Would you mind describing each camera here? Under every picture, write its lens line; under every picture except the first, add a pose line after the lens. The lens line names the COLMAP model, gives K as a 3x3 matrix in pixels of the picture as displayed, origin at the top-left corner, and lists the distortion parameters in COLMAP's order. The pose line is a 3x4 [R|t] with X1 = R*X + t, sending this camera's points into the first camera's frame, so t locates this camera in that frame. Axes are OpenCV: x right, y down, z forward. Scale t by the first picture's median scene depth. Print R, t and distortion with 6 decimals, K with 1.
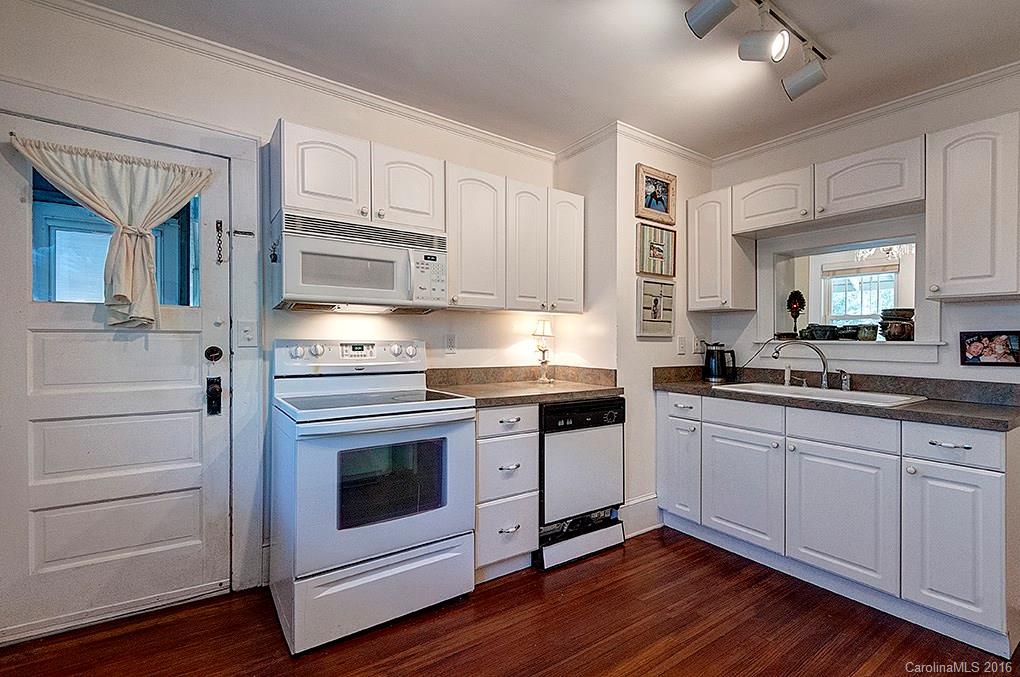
lens RADIAL K [[471.2, 0, 510.0], [0, 471.2, 338.5], [0, 0, 1]] dist [0.023595, -0.016167]
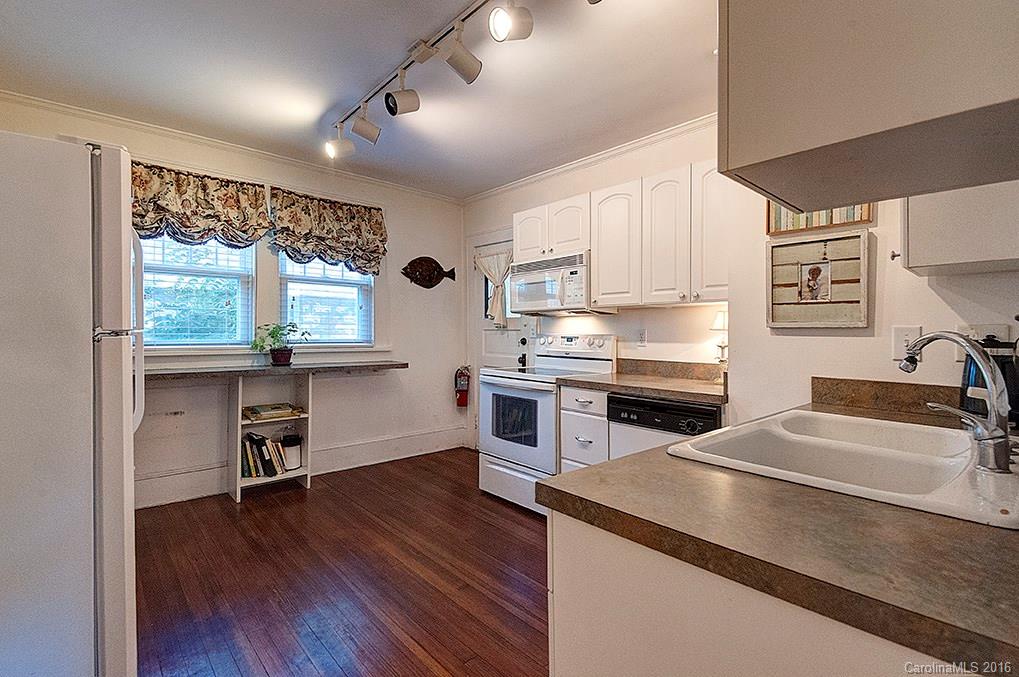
lens RADIAL K [[470.7, 0, 509.5], [0, 470.7, 338.5], [0, 0, 1]] dist [0.023595, -0.016167]
pose [[0.094358, 0.004035, -0.995530, 1.103362], [-0.005495, 0.999979, 0.003532, 0.012385], [0.995523, 0.005137, 0.094379, 0.662124]]
